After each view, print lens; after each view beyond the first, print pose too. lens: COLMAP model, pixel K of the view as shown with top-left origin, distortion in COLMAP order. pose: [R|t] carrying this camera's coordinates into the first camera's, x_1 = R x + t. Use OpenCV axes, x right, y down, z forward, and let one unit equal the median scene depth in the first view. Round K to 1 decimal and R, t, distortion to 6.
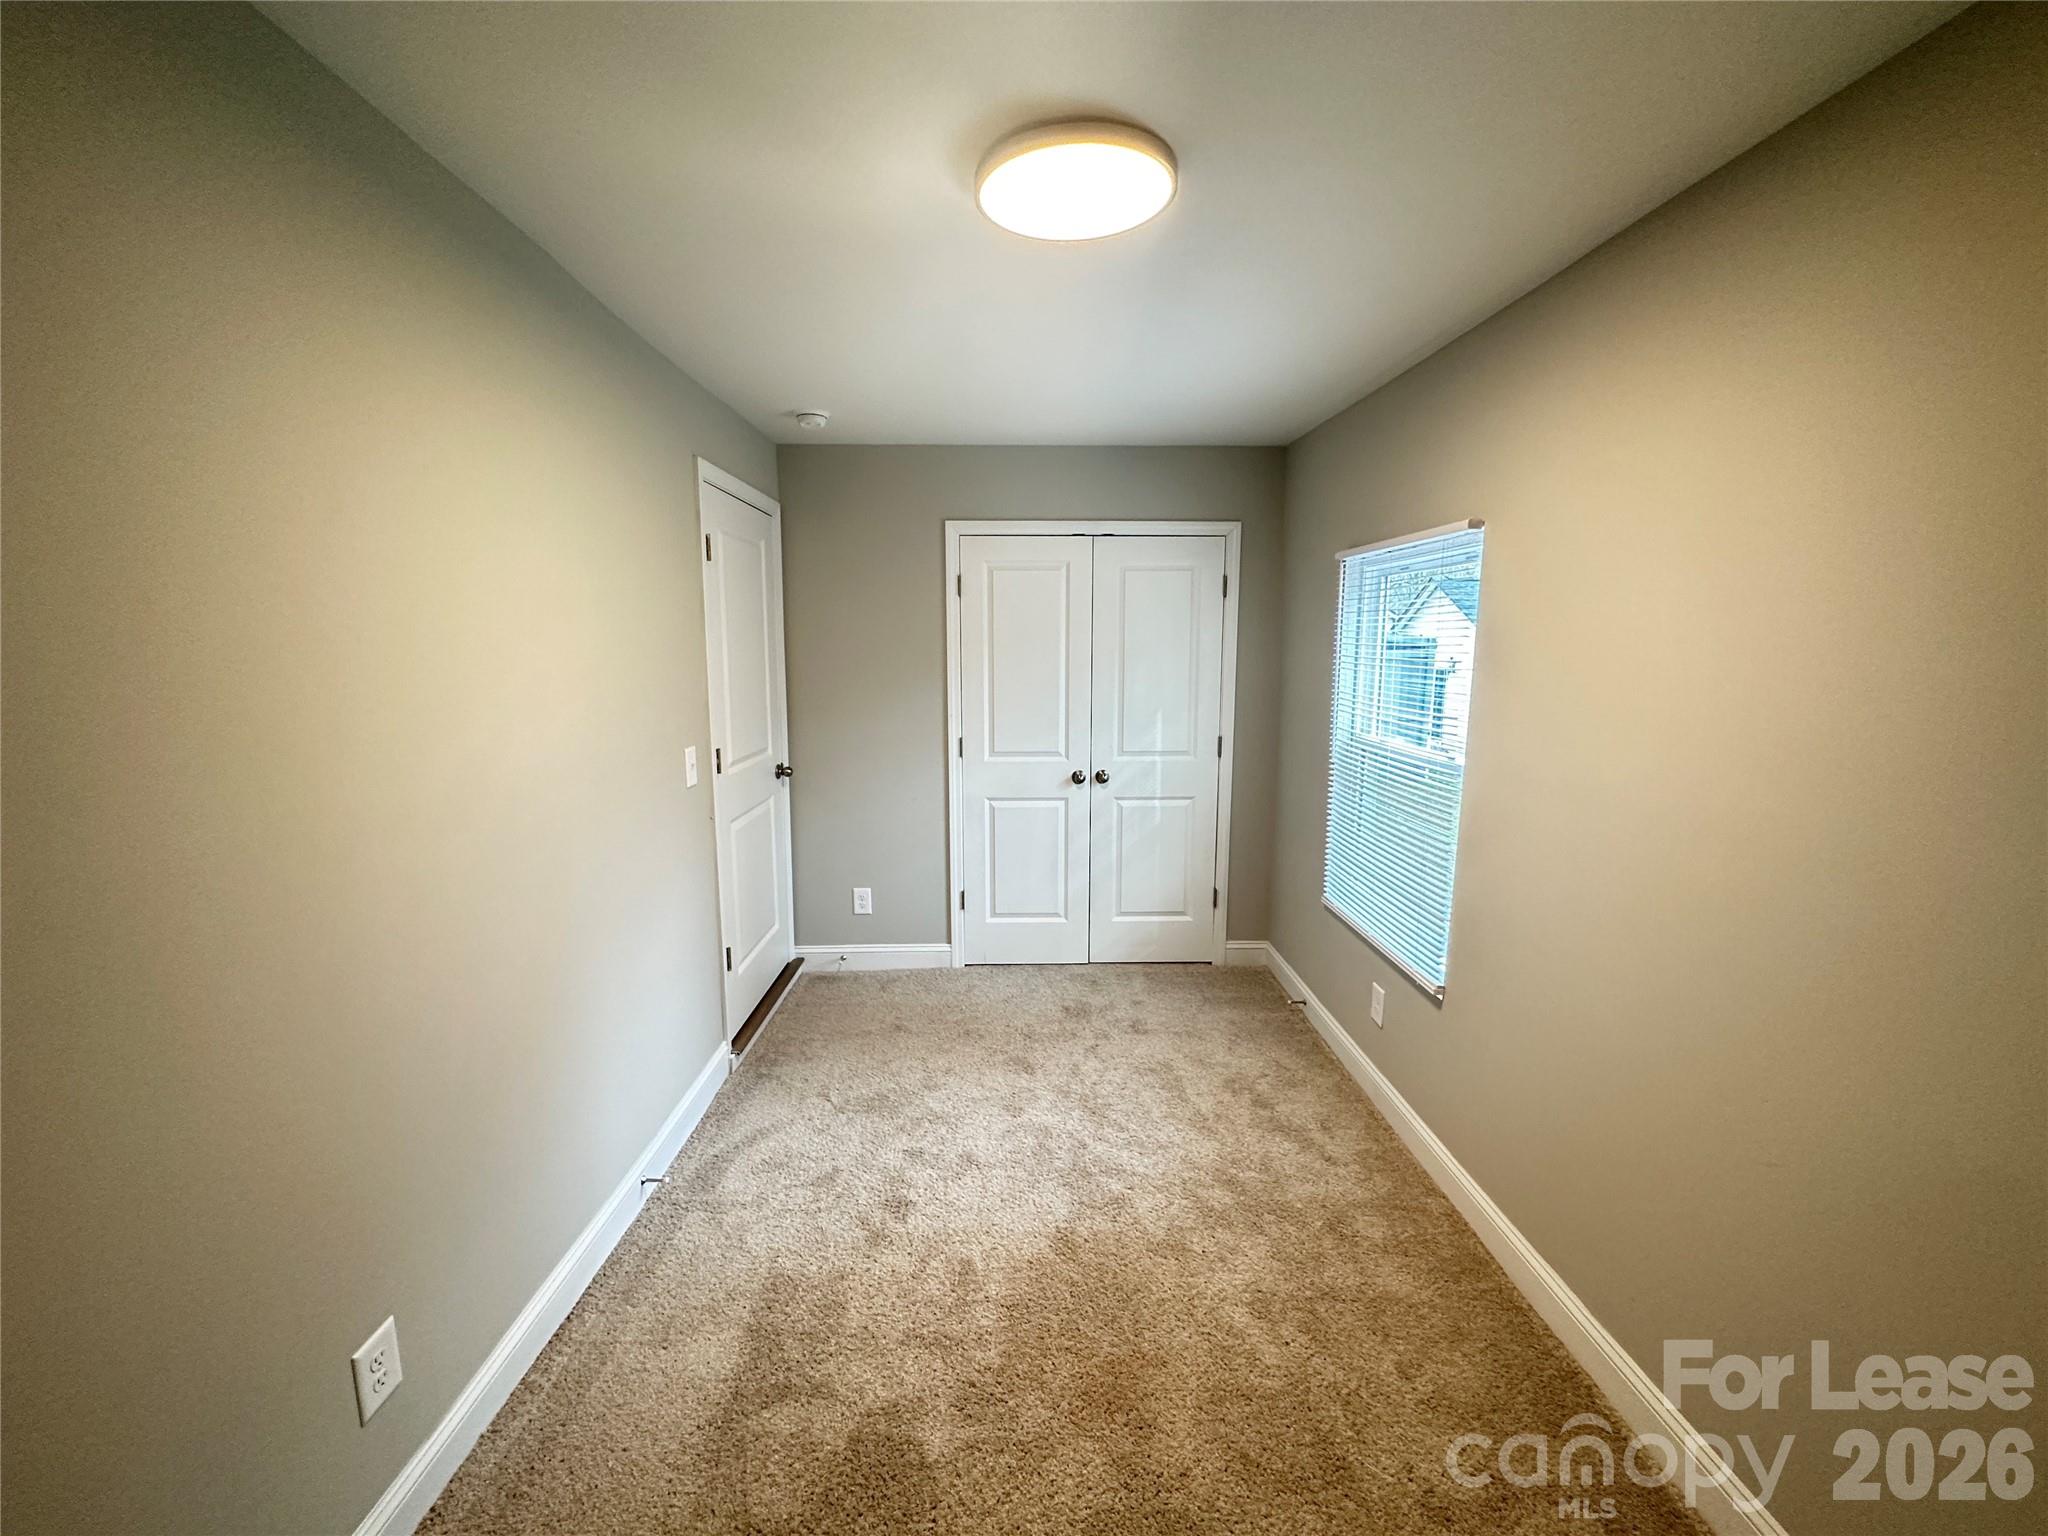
lens RADIAL K [[815.2, 0, 1025.1], [0, 815.2, 762.8], [0, 0, 1]] dist [-0.002830, 0.000099]
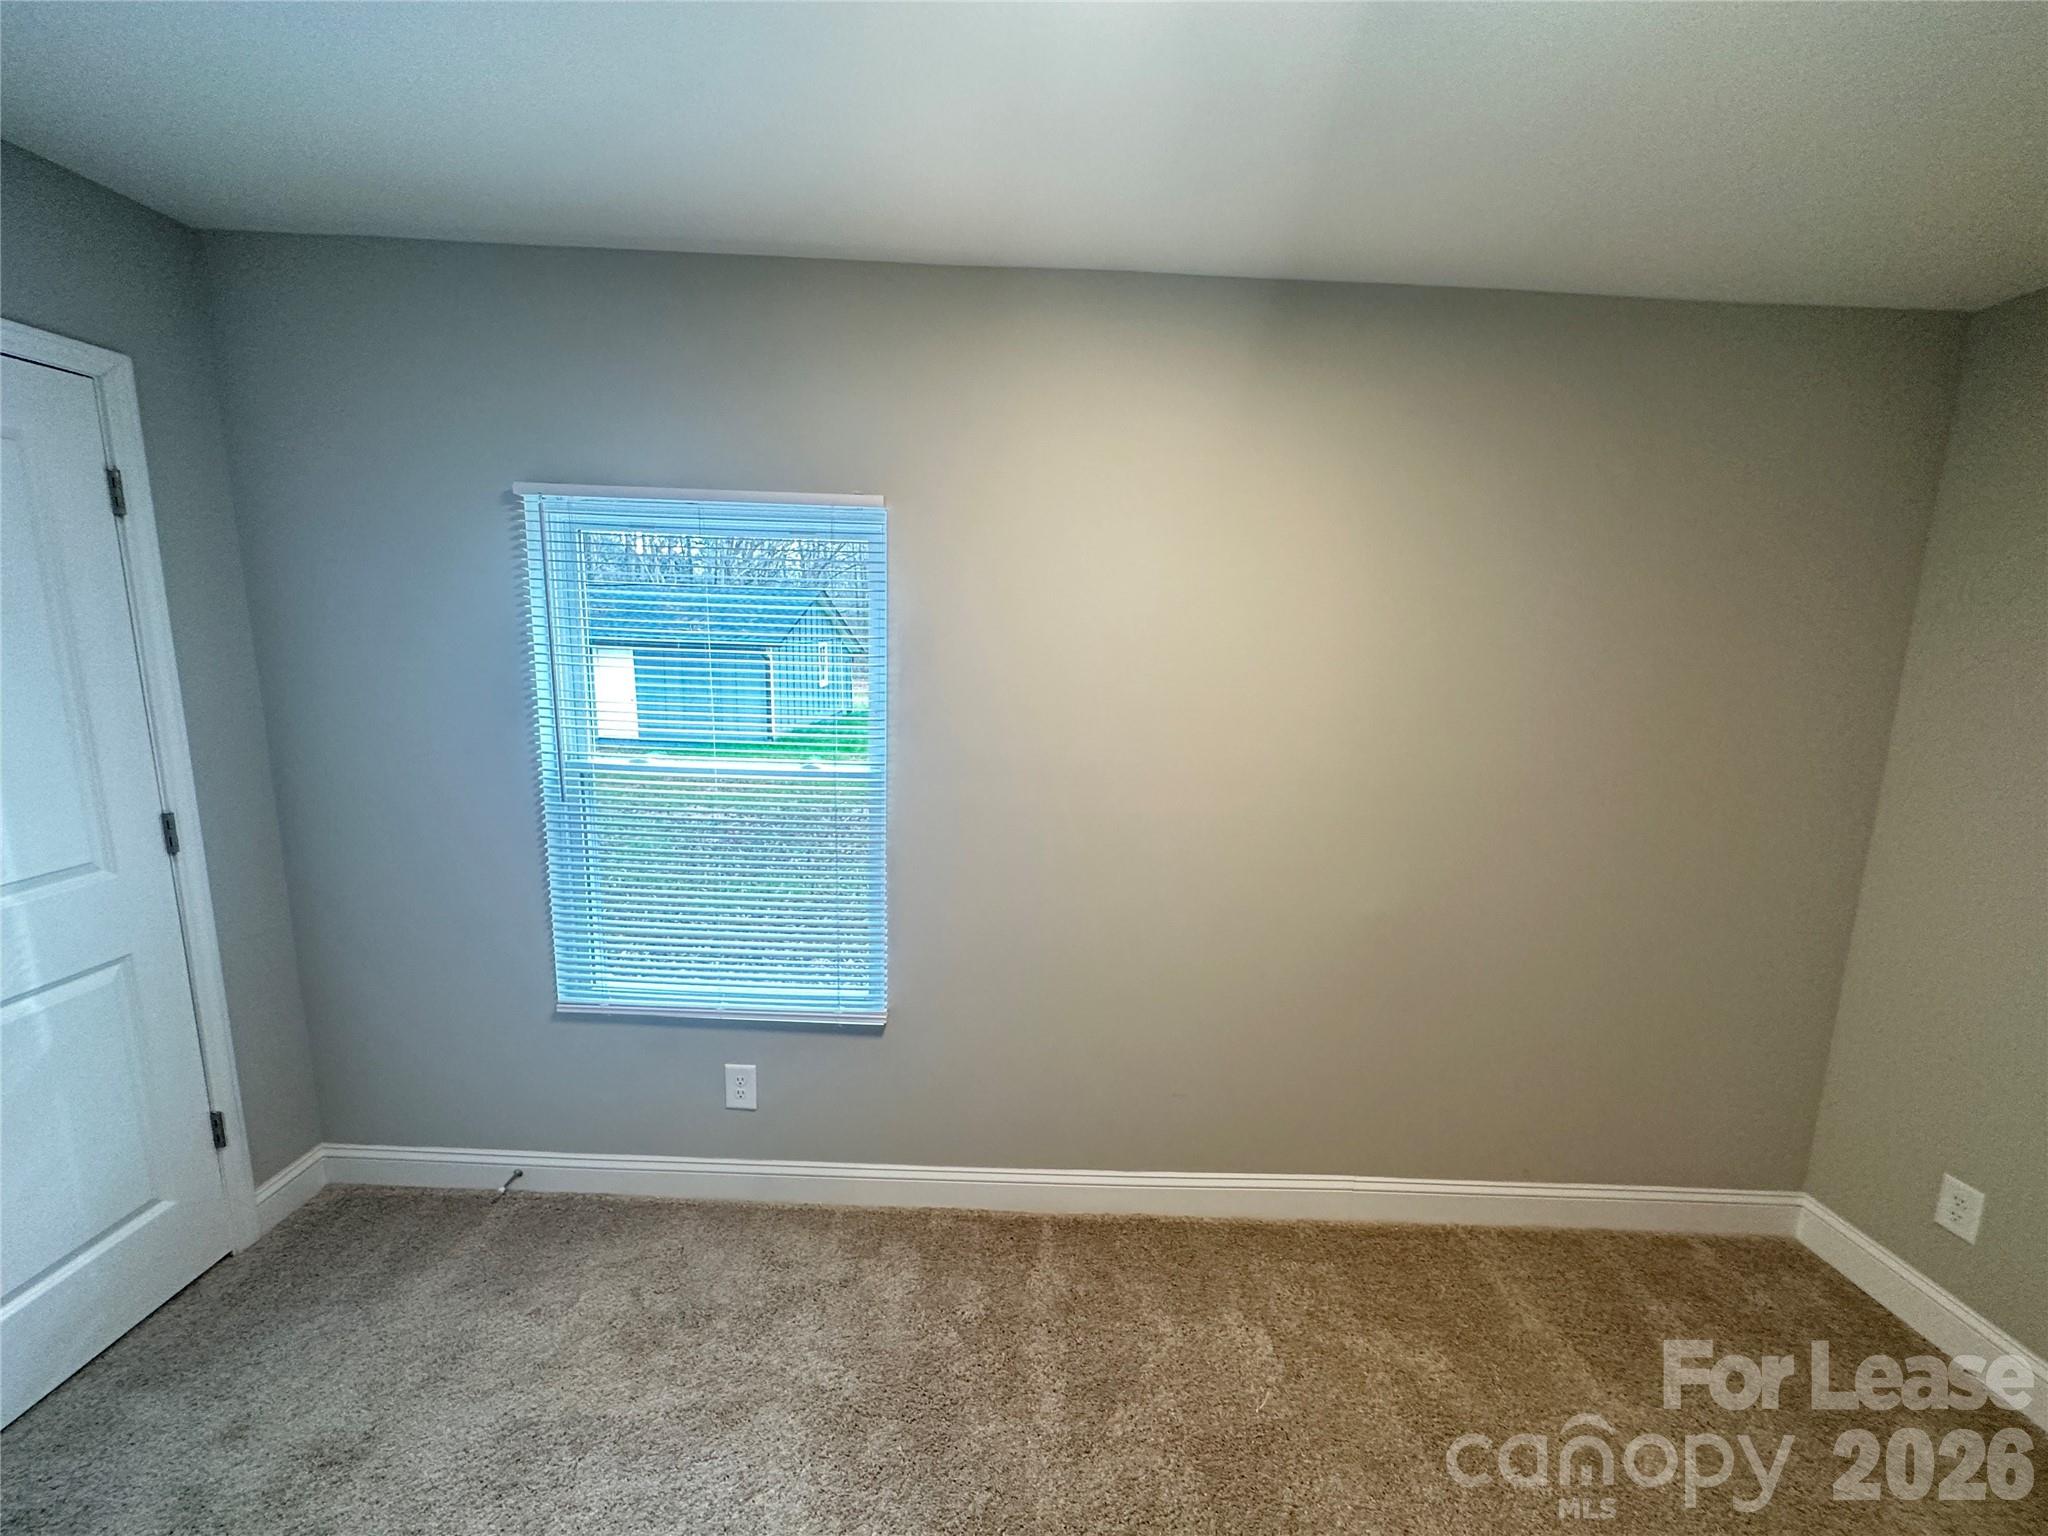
lens RADIAL K [[815.2, 0, 1025.1], [0, 815.2, 762.8], [0, 0, 1]] dist [-0.002830, 0.000099]
pose [[0.029148, -0.166568, 0.985599, -0.700873], [0.112629, 0.980286, 0.162339, -0.271315], [-0.993209, 0.106275, 0.047334, 1.576150]]
